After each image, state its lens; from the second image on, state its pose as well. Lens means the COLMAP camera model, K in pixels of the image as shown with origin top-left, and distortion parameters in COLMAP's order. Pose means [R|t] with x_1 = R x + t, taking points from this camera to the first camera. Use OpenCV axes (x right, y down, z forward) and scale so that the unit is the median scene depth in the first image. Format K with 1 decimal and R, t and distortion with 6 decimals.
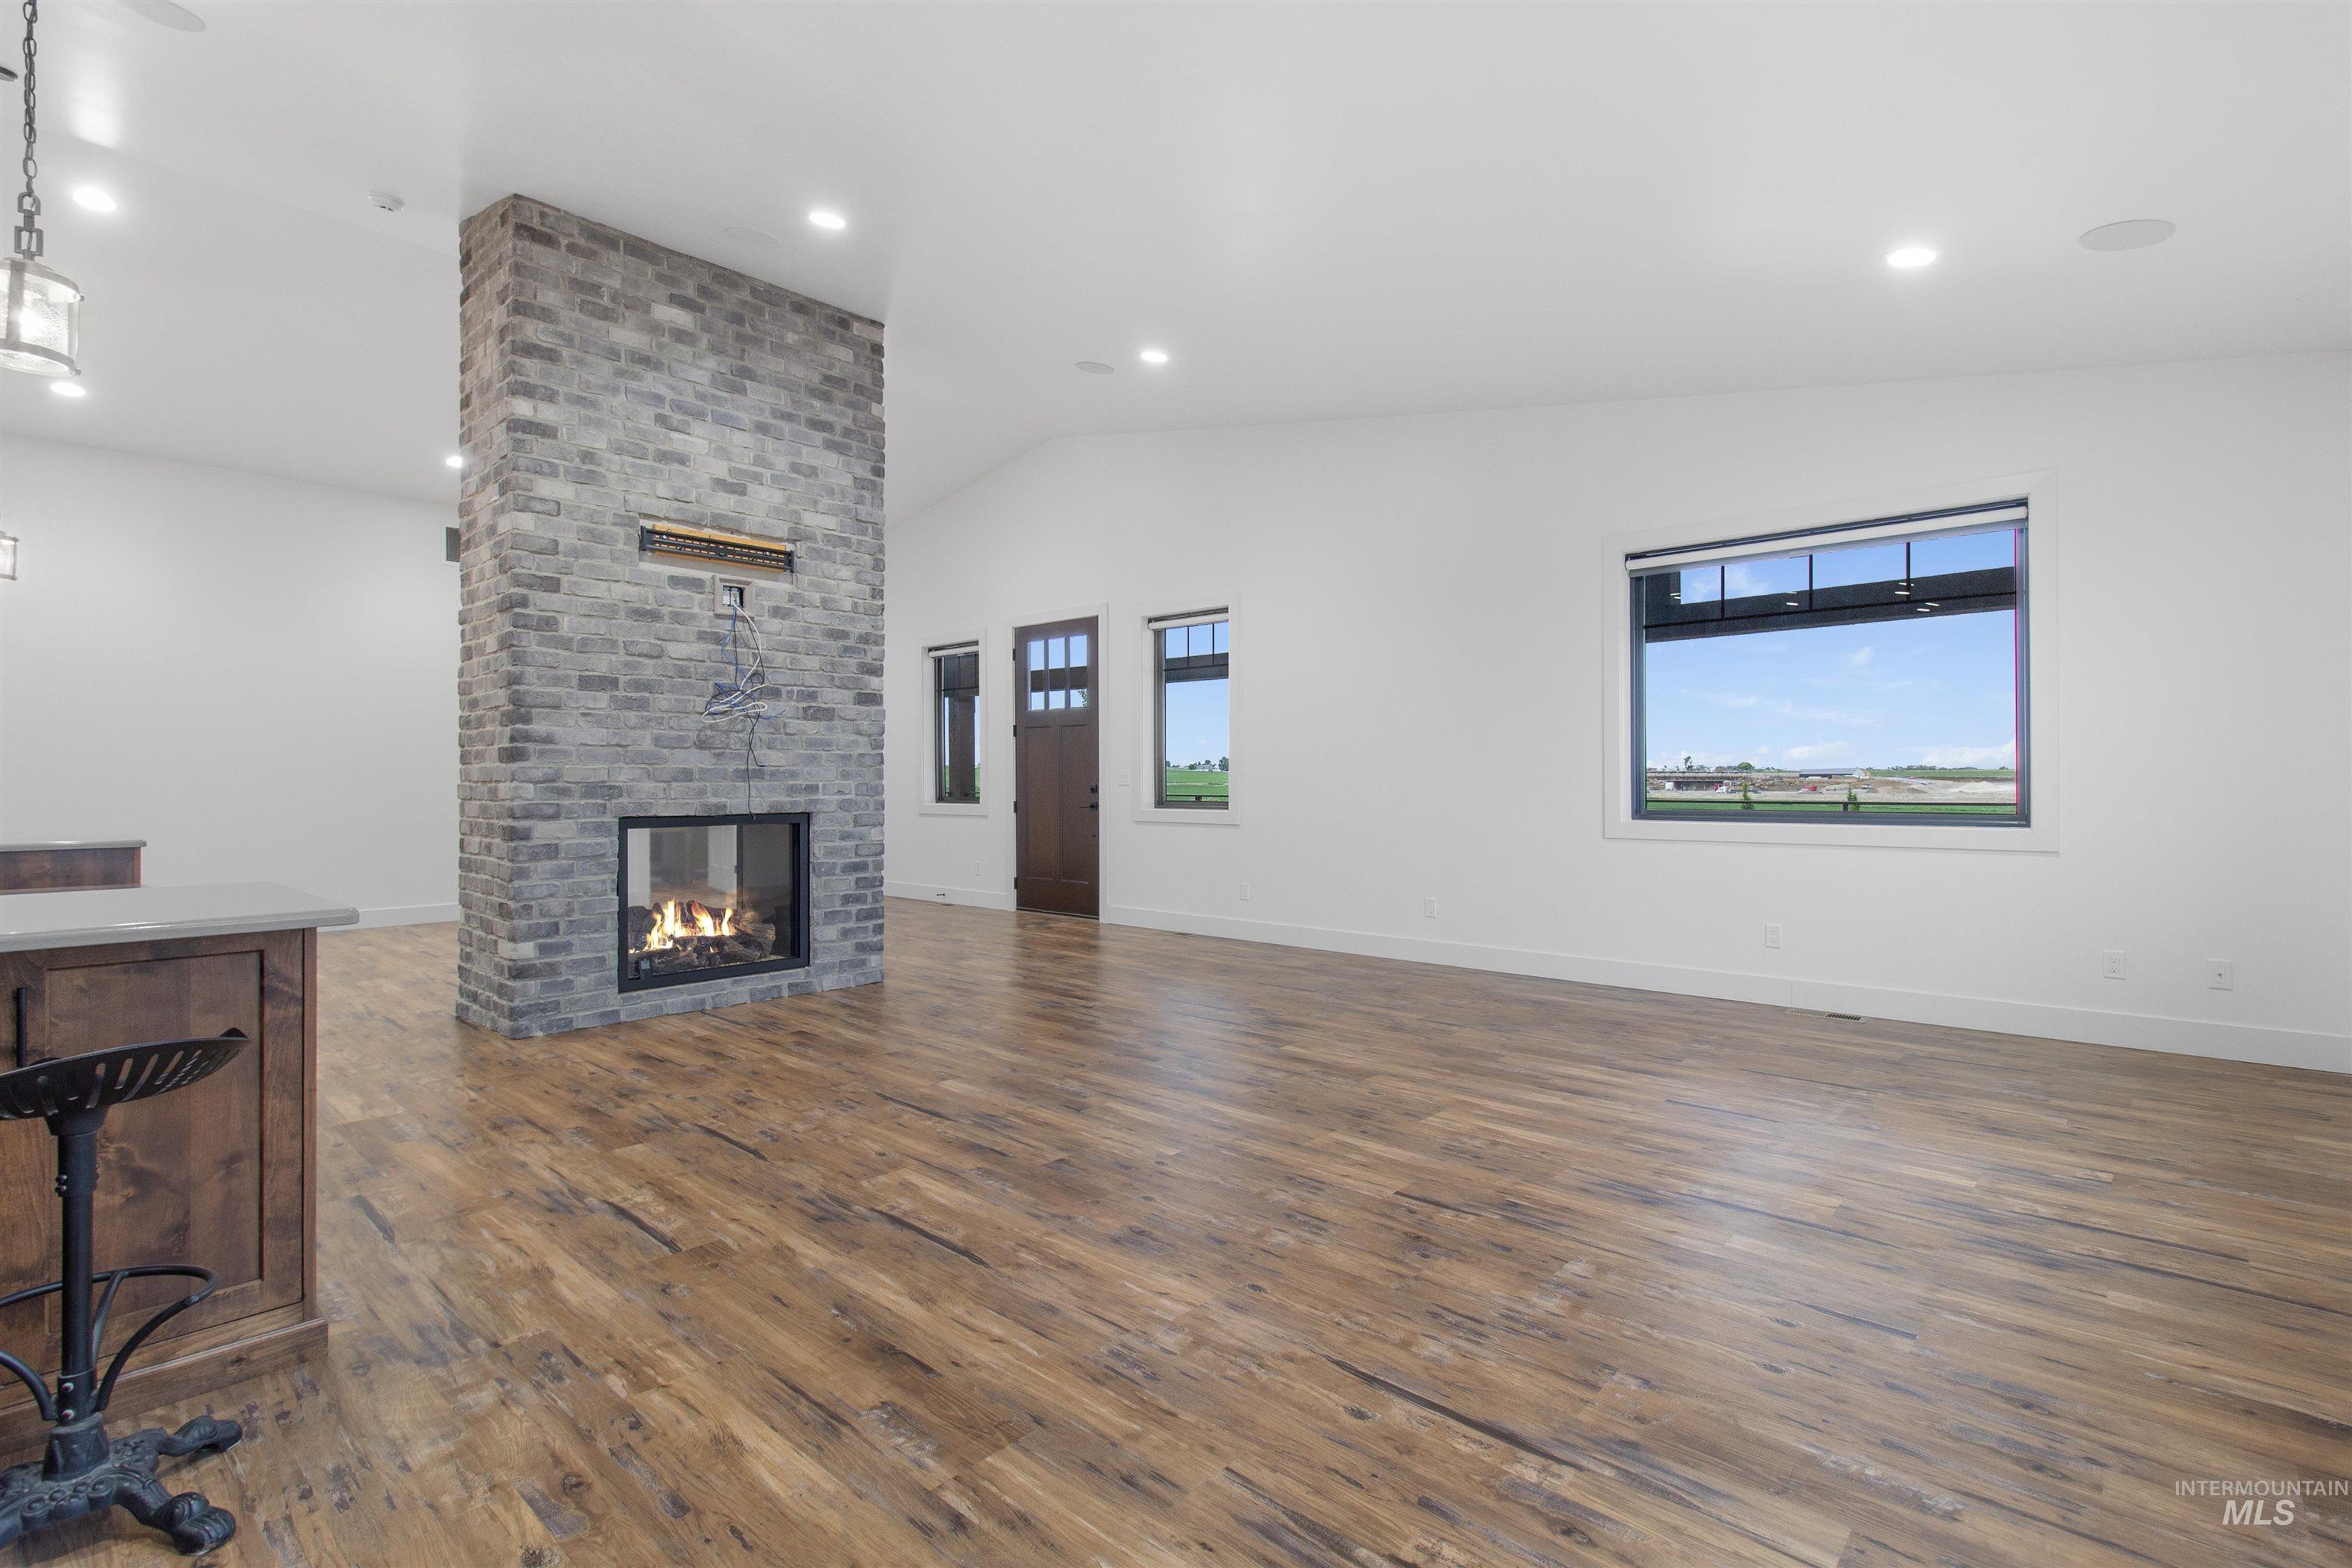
lens RADIAL K [[1096.2, 0, 1178.4], [0, 1096.2, 774.5], [0, 0, 1]] dist [0.002248, -0.000184]
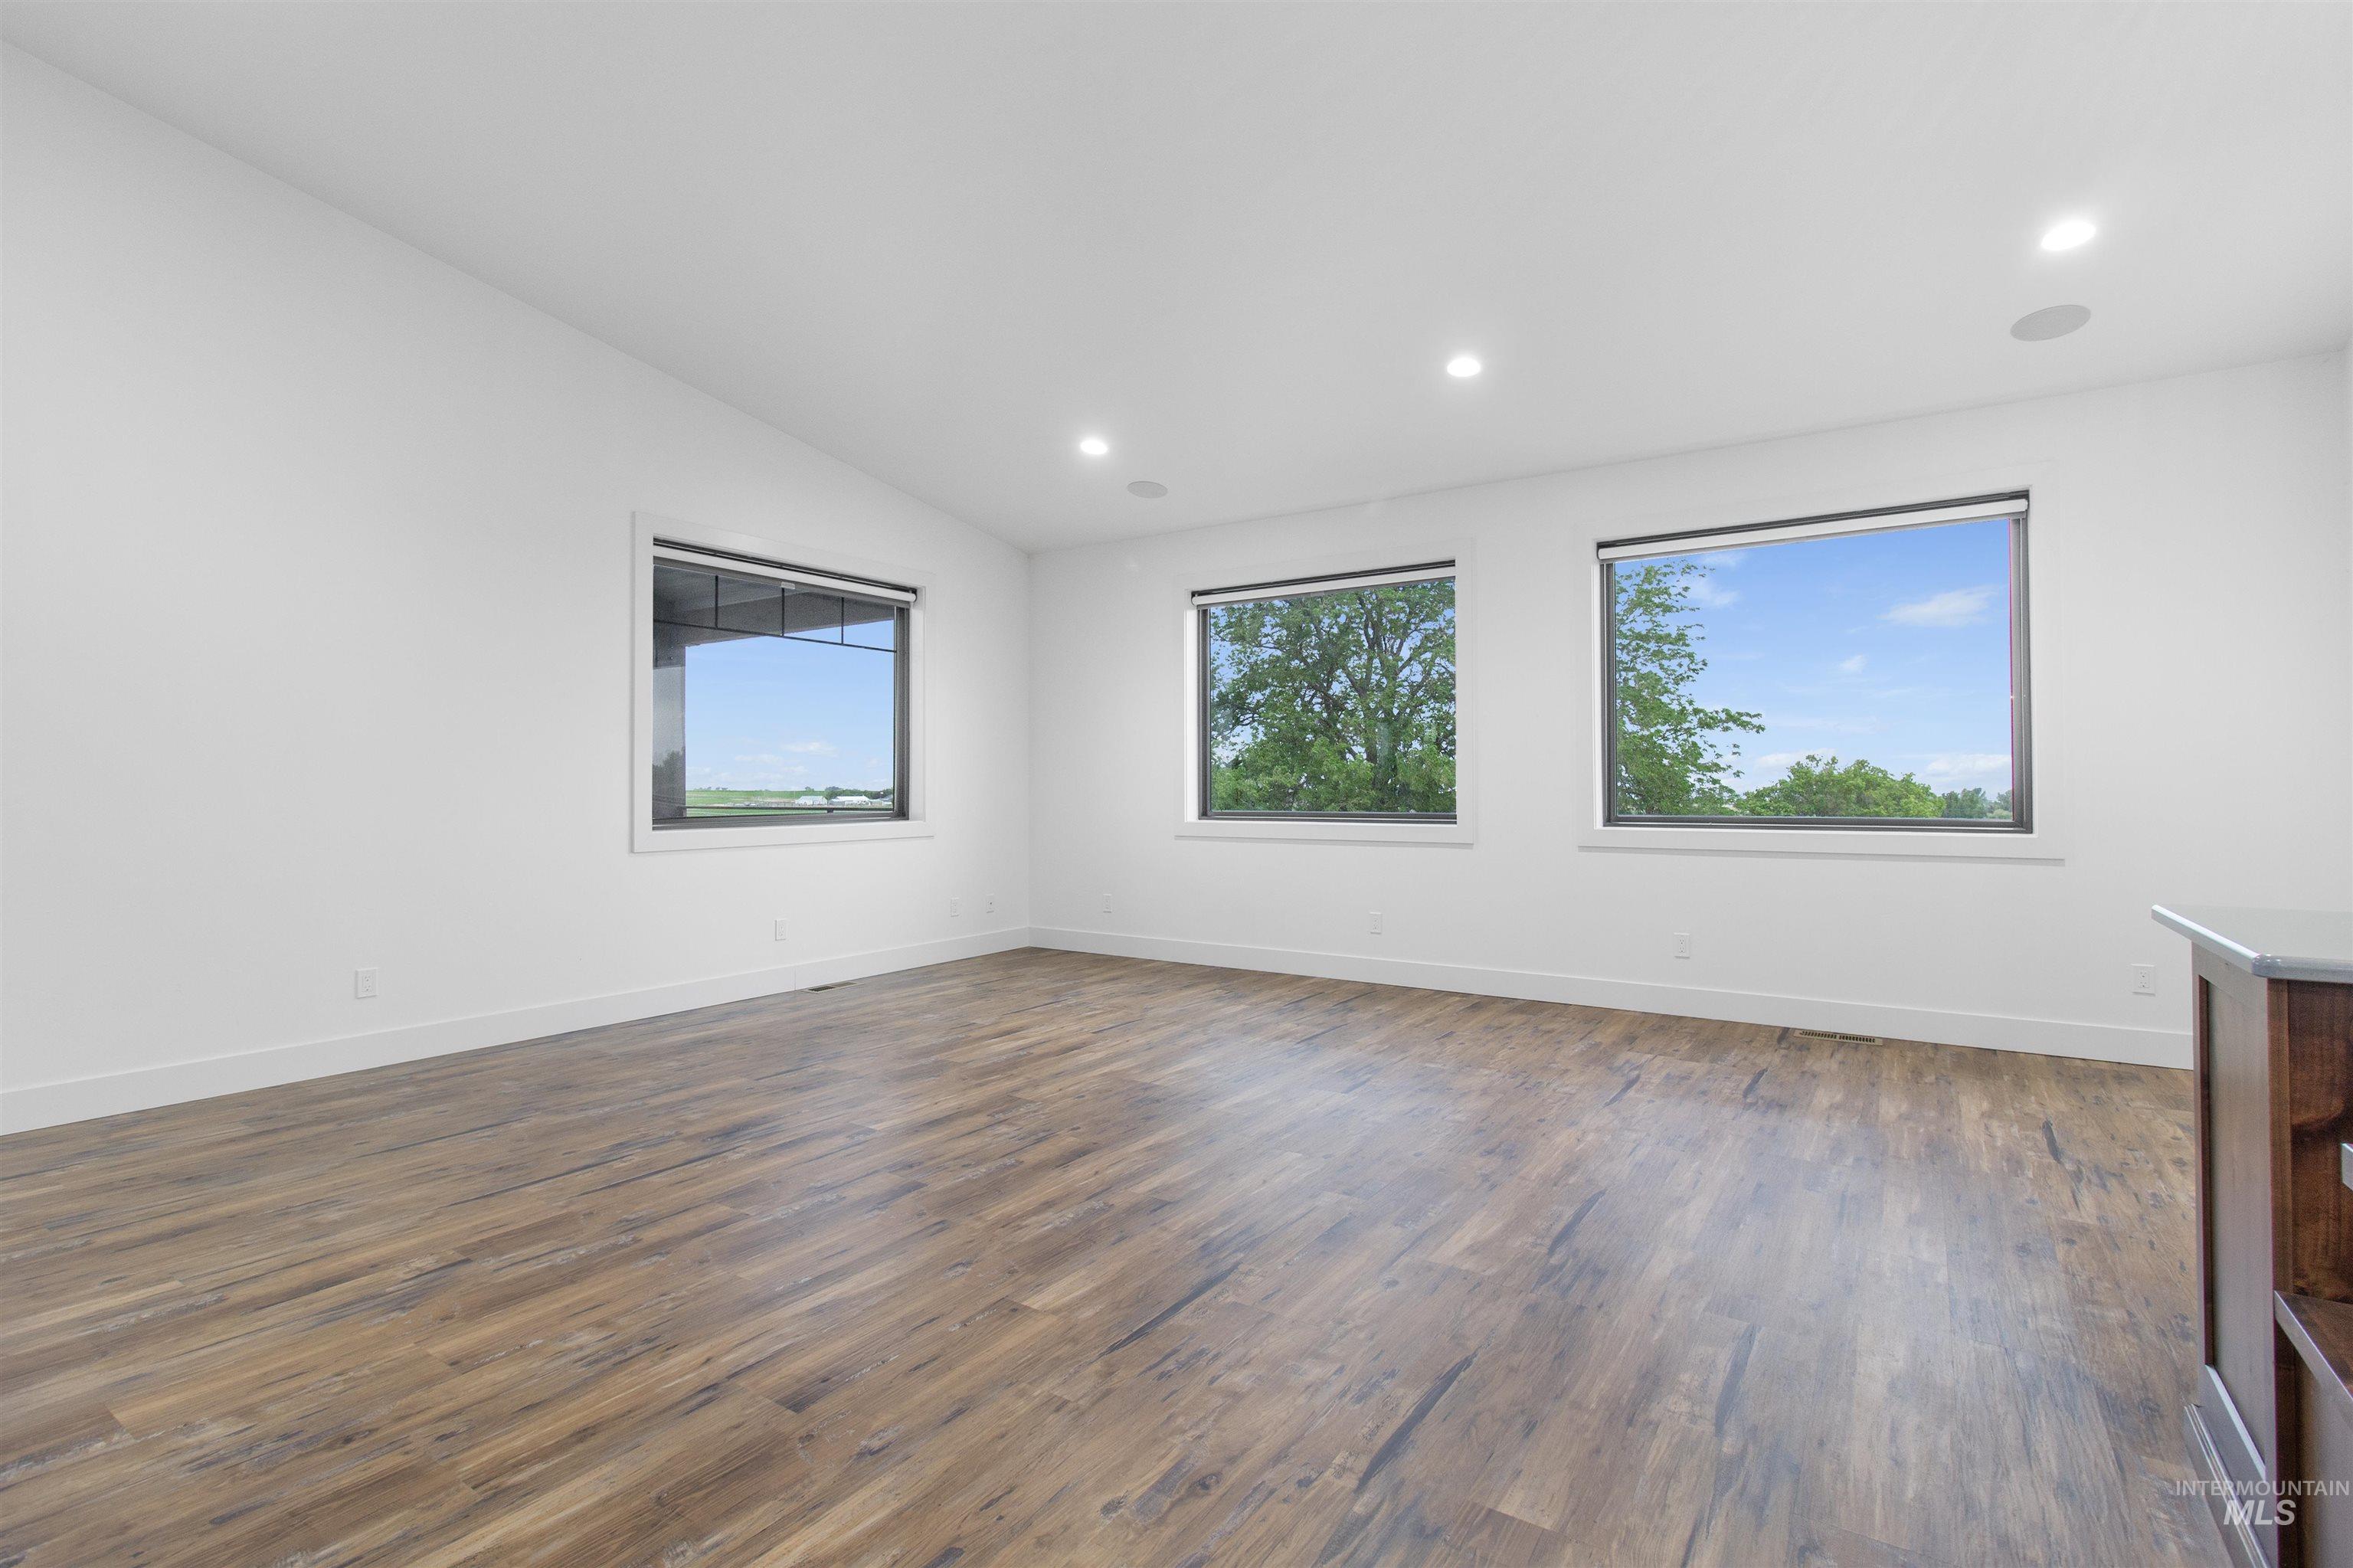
lens RADIAL K [[1096.7, 0, 1178.9], [0, 1096.7, 774.5], [0, 0, 1]] dist [0.002248, -0.000184]
pose [[-0.142634, 0.011187, 0.989712, -1.302715], [-0.003831, 0.999922, -0.011854, 0.005993], [-0.989768, -0.005483, -0.142580, 1.630731]]
